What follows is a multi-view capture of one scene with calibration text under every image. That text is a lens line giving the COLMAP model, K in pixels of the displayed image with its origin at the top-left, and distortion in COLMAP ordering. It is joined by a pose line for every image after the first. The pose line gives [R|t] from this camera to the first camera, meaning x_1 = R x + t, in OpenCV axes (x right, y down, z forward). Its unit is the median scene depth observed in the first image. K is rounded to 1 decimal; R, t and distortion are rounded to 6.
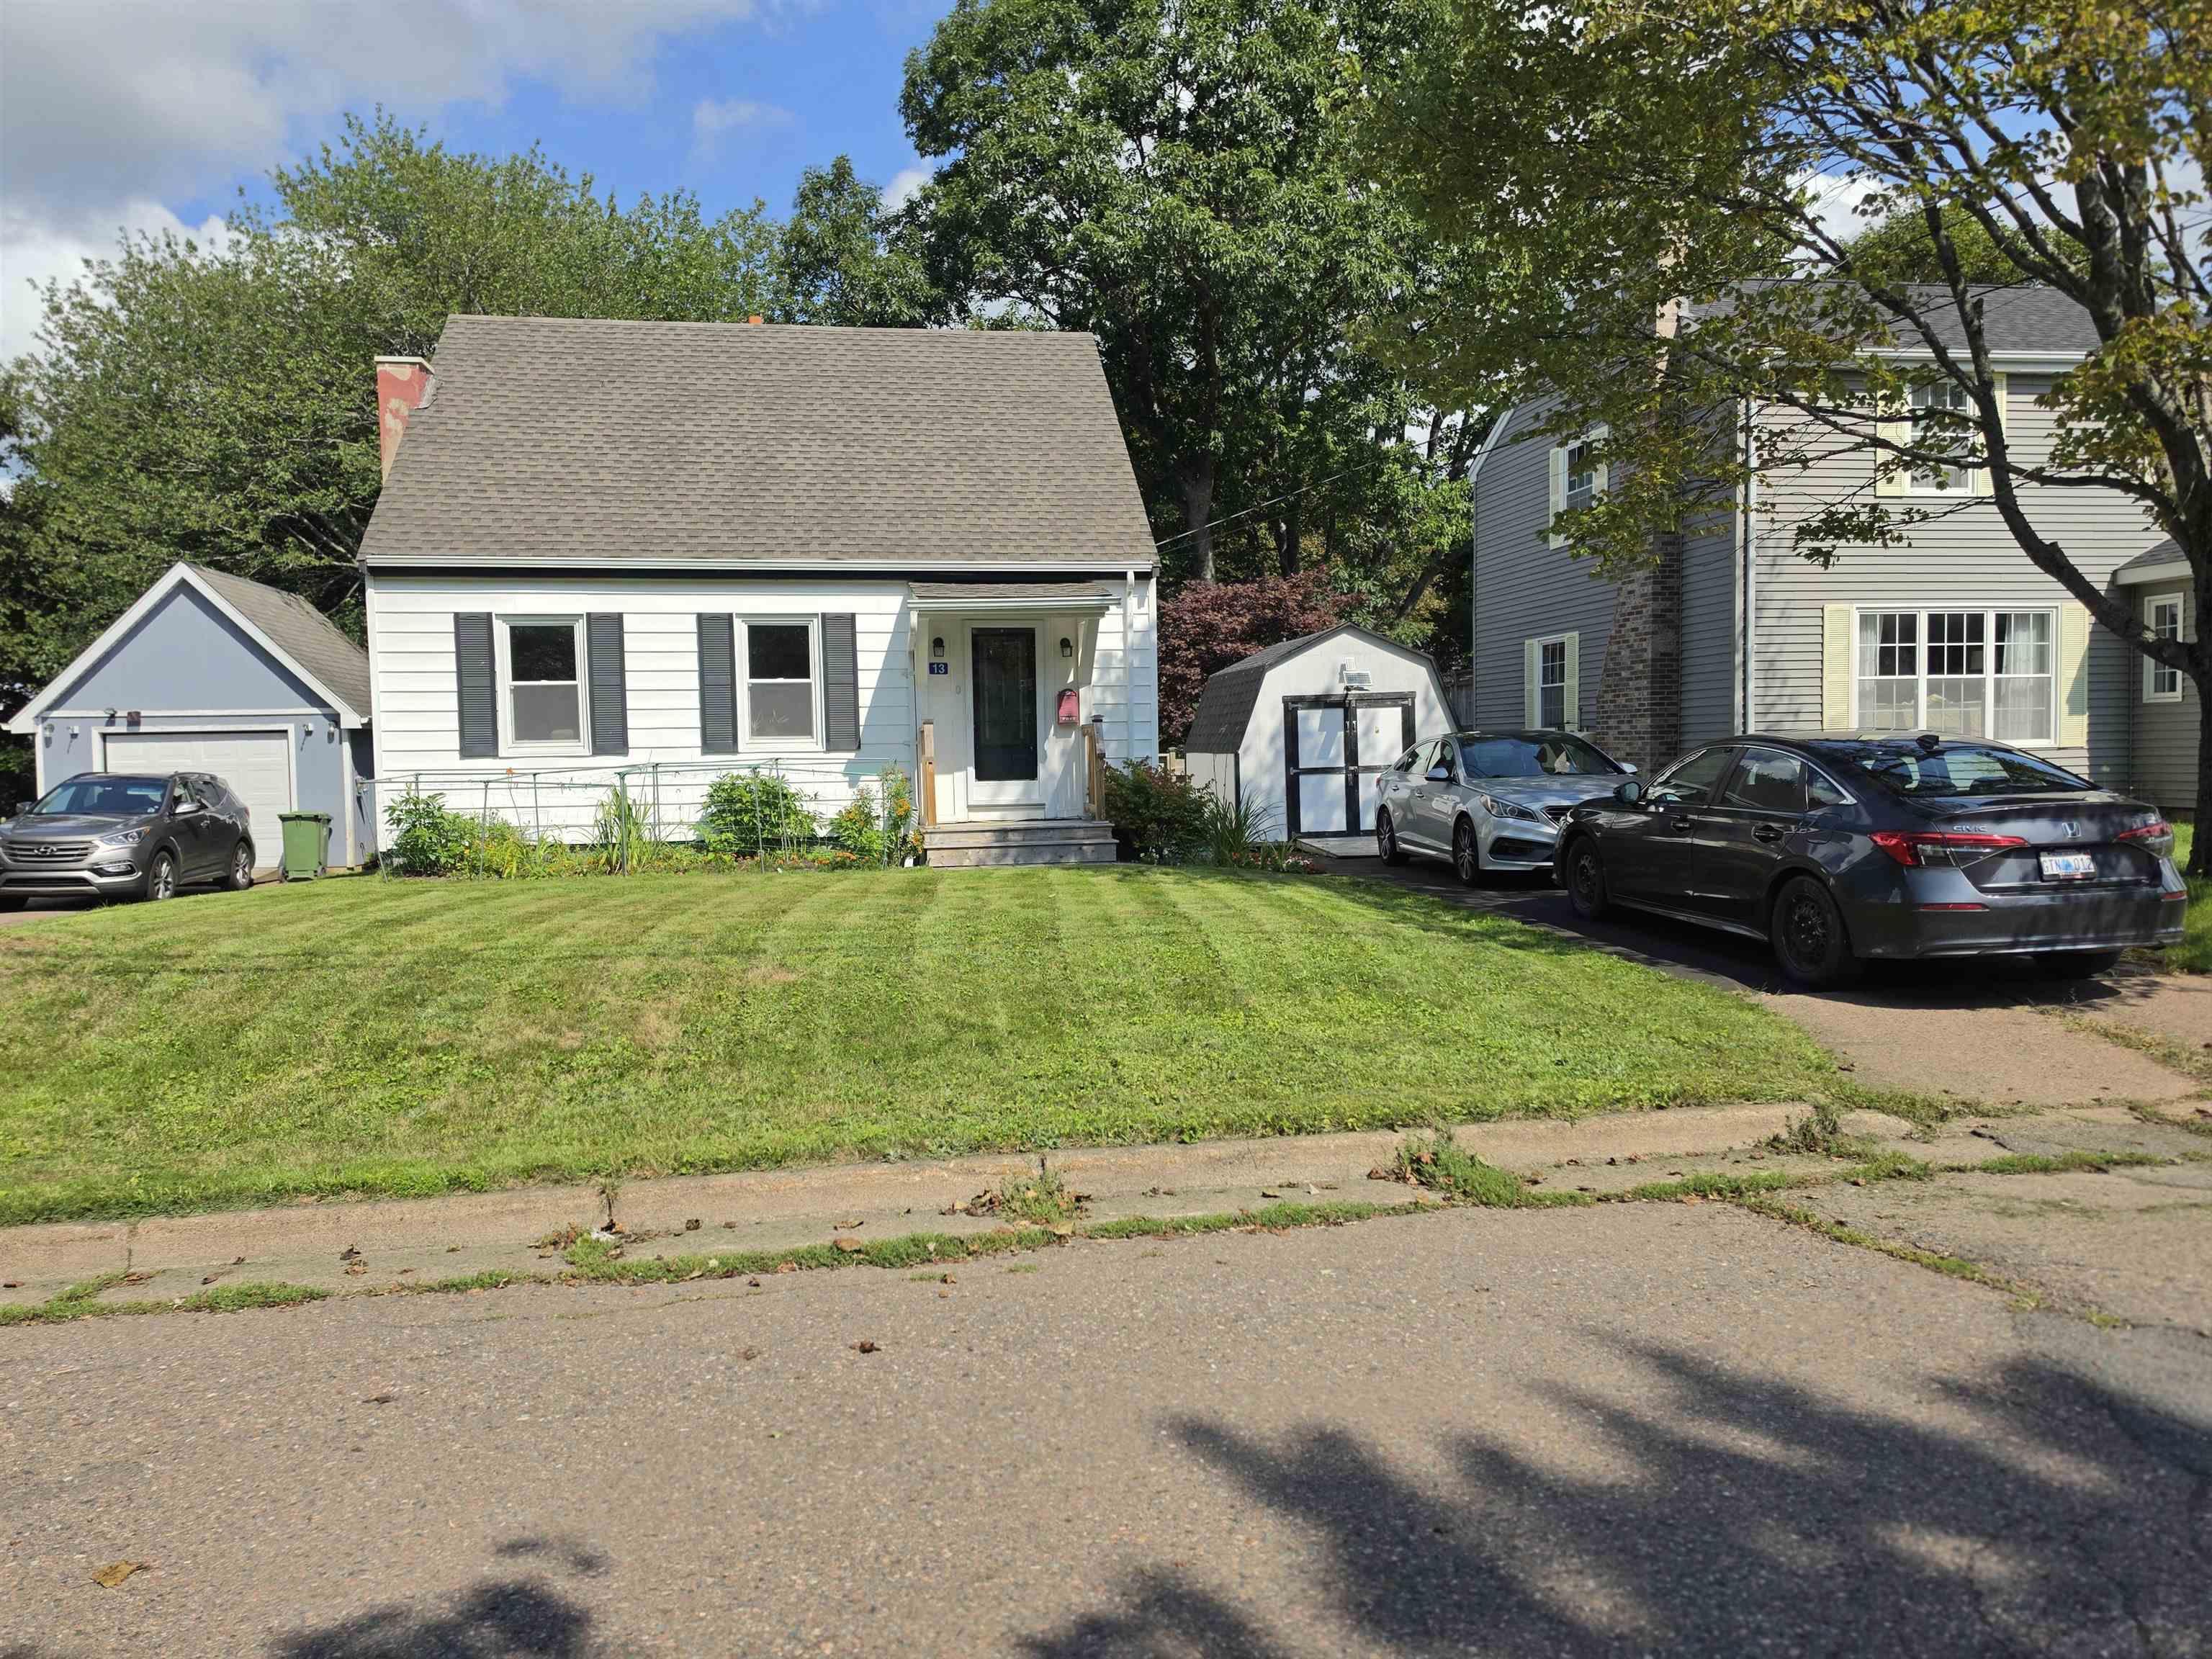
lens RADIAL K [[1539.6, 0, 1102.3], [0, 1539.6, 828.0], [0, 0, 1]] dist [0.025391, -0.000688]
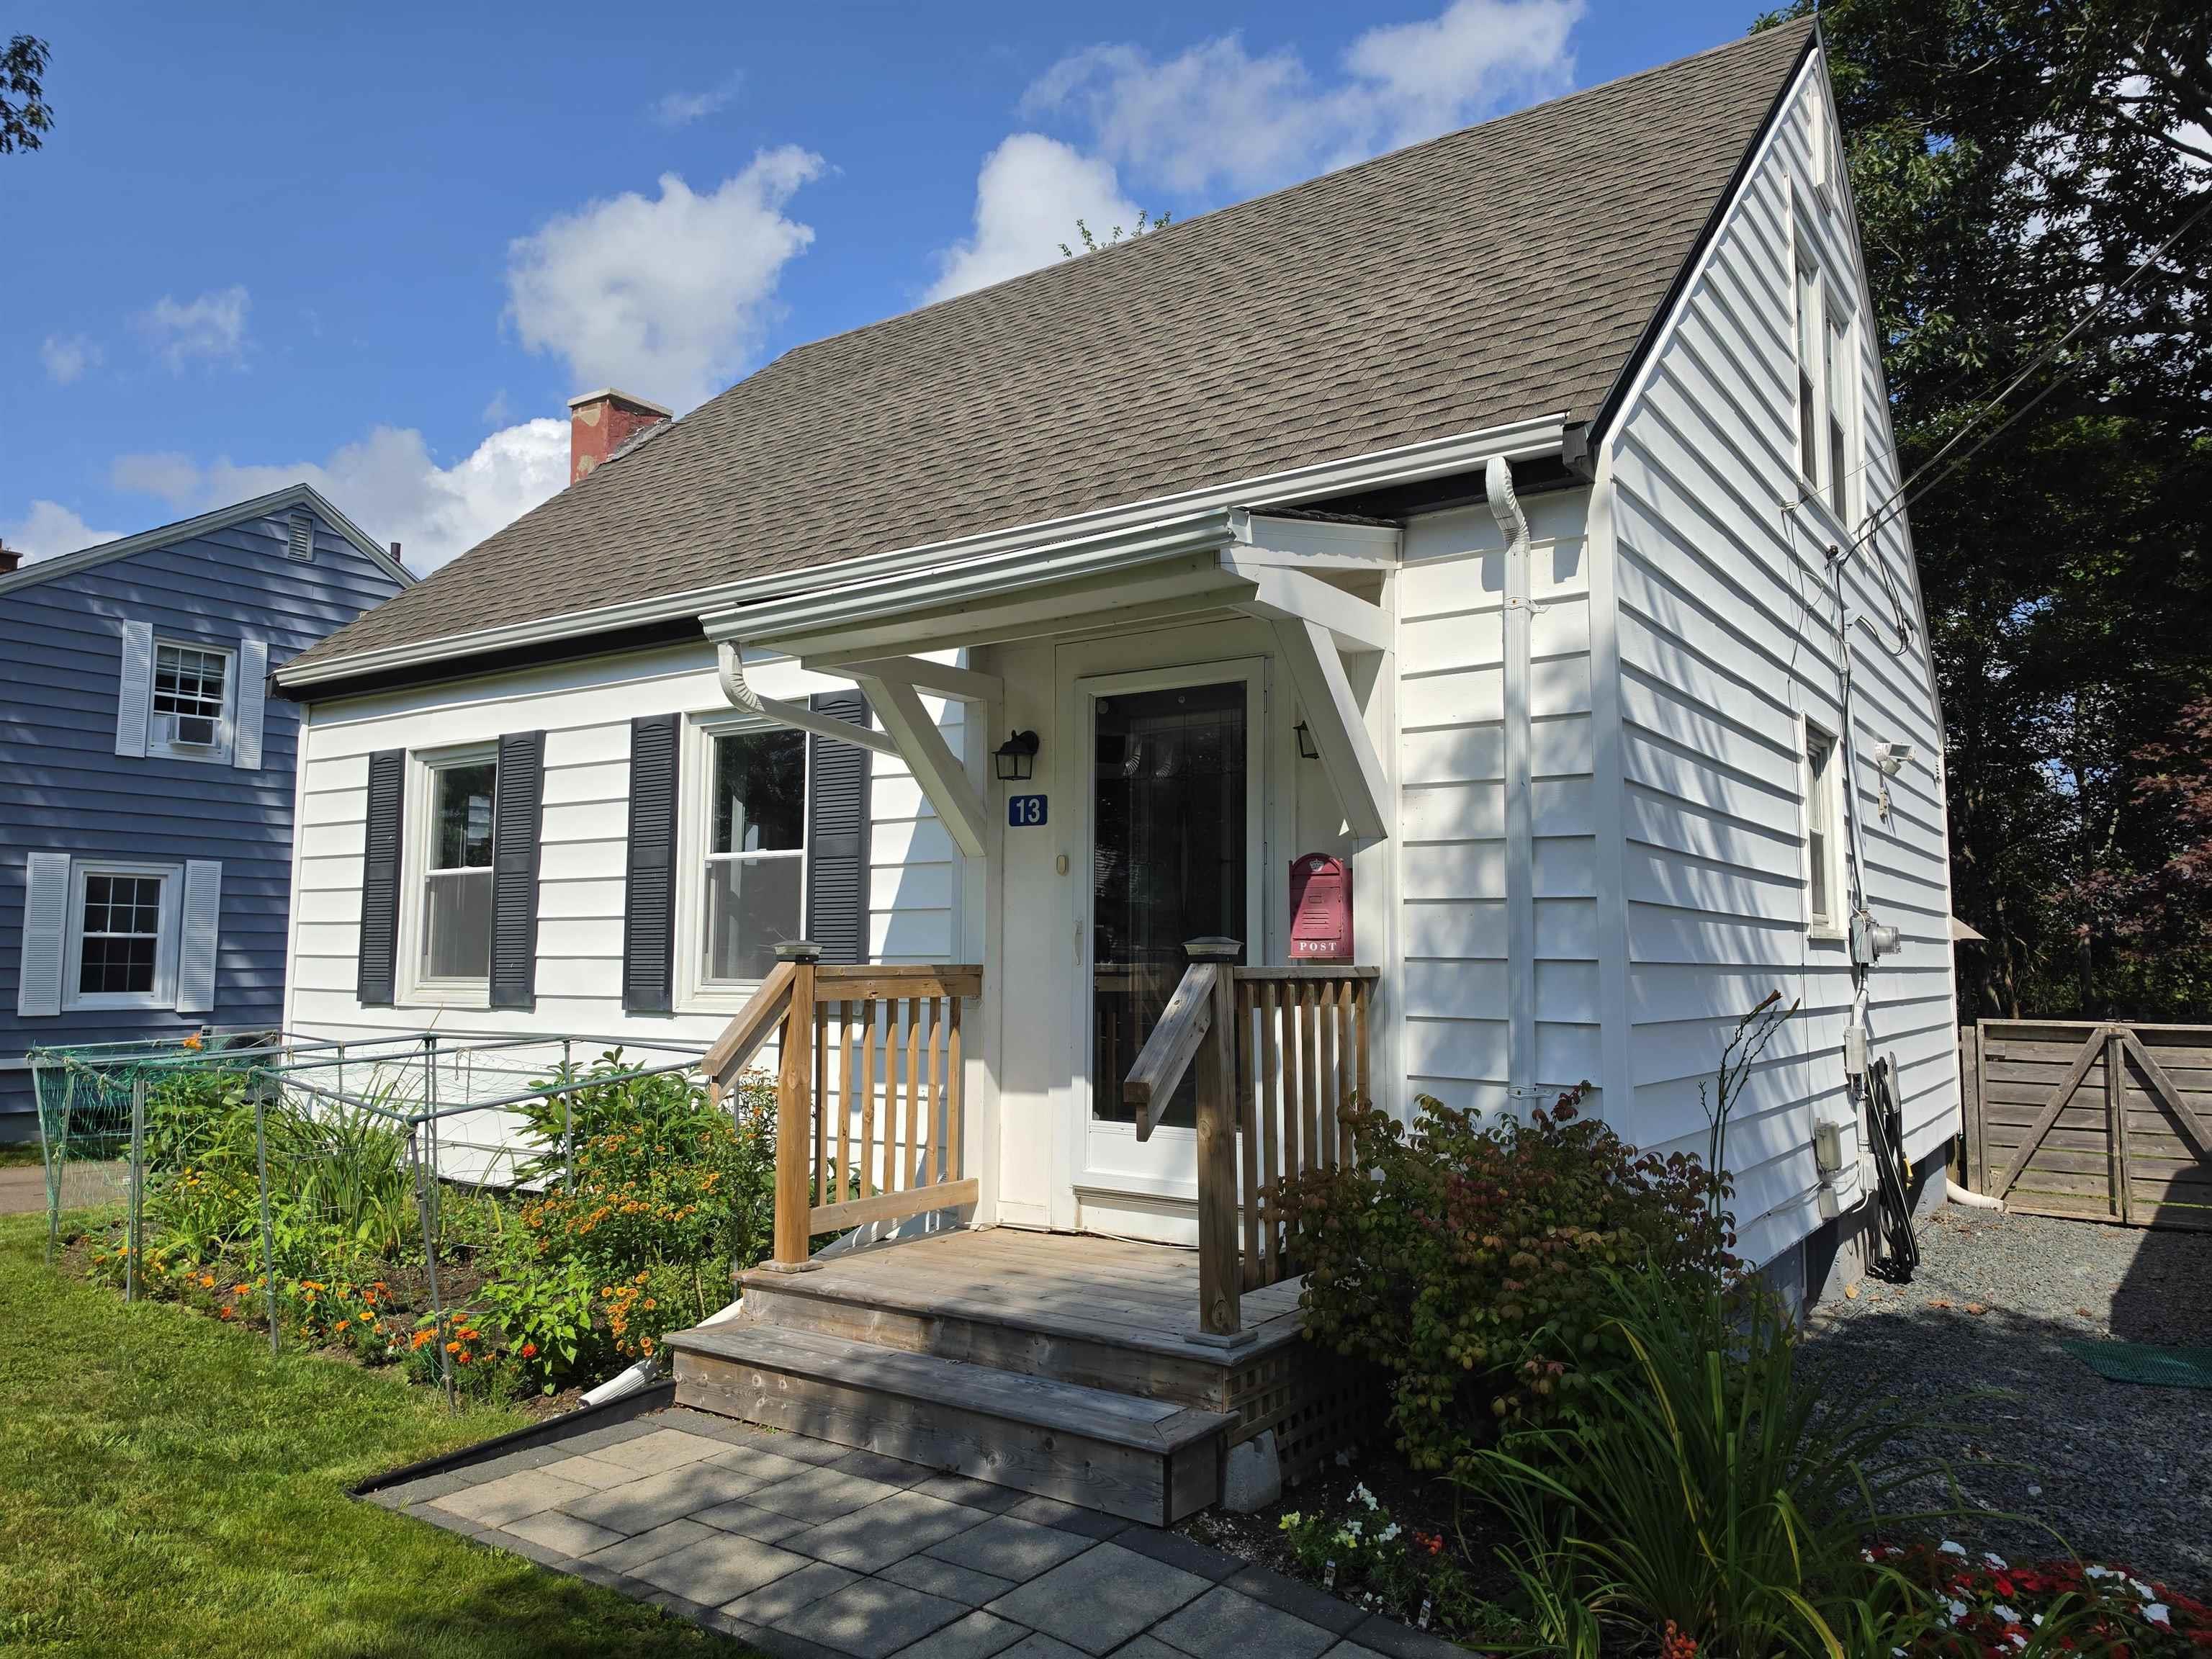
lens RADIAL K [[1539.6, 0, 1108.5], [0, 1539.6, 815.6], [0, 0, 1]] dist [0.025391, -0.000688]
pose [[0.700494, -0.052871, -0.711697, 0.183046], [-0.074298, 0.986430, -0.146409, -0.049887], [0.709780, 0.155436, 0.687060, 0.775298]]
